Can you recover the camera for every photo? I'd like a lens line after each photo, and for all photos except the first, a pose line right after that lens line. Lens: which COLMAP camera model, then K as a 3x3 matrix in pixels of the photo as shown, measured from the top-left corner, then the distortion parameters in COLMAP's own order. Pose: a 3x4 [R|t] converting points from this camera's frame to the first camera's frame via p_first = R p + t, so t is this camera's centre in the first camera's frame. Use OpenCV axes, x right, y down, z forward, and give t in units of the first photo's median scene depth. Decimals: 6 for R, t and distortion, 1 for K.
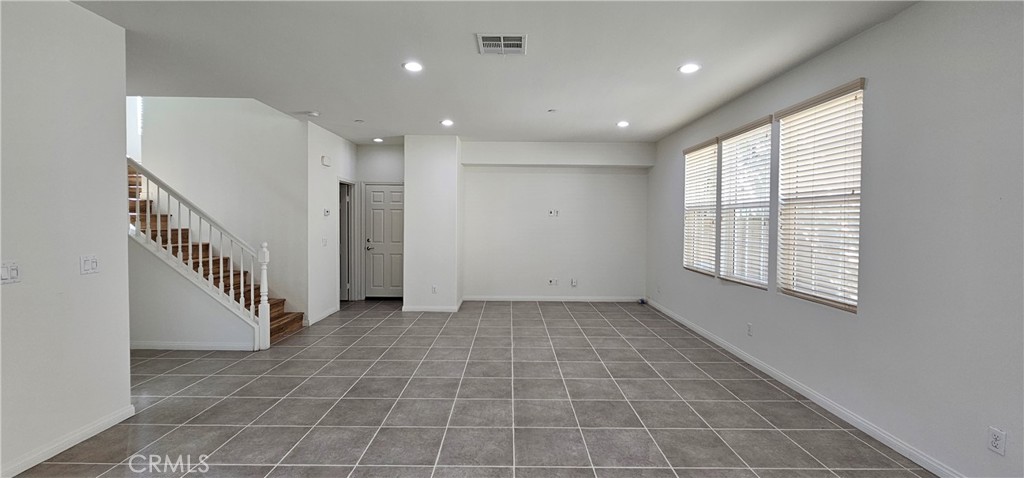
lens RADIAL K [[434.0, 0, 509.1], [0, 434.0, 230.5], [0, 0, 1]] dist [-0.002835, 0.000104]
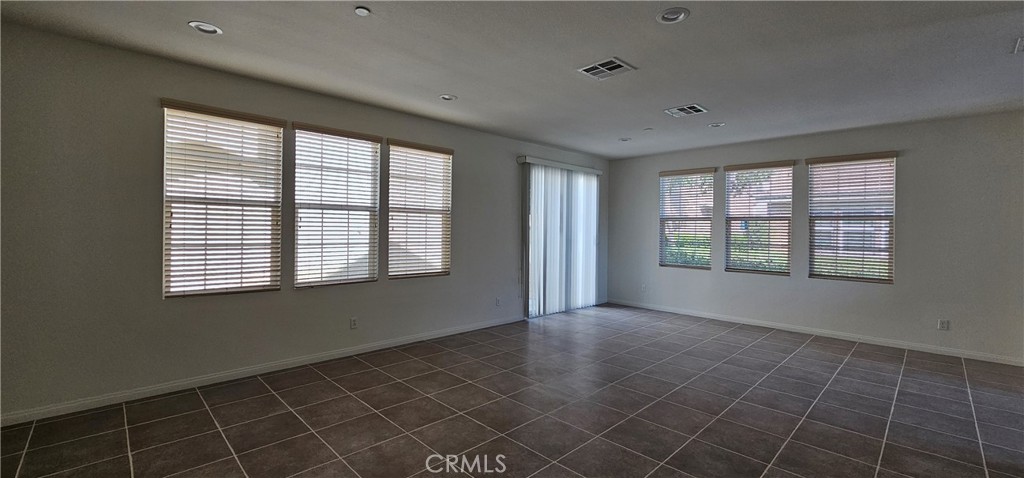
lens RADIAL K [[434.0, 0, 509.1], [0, 434.0, 230.5], [0, 0, 1]] dist [-0.002835, 0.000104]
pose [[-0.717876, -0.017625, 0.695948, -0.572701], [-0.002699, 0.999742, 0.022535, -0.035032], [-0.696166, 0.014299, -0.717738, 1.829420]]
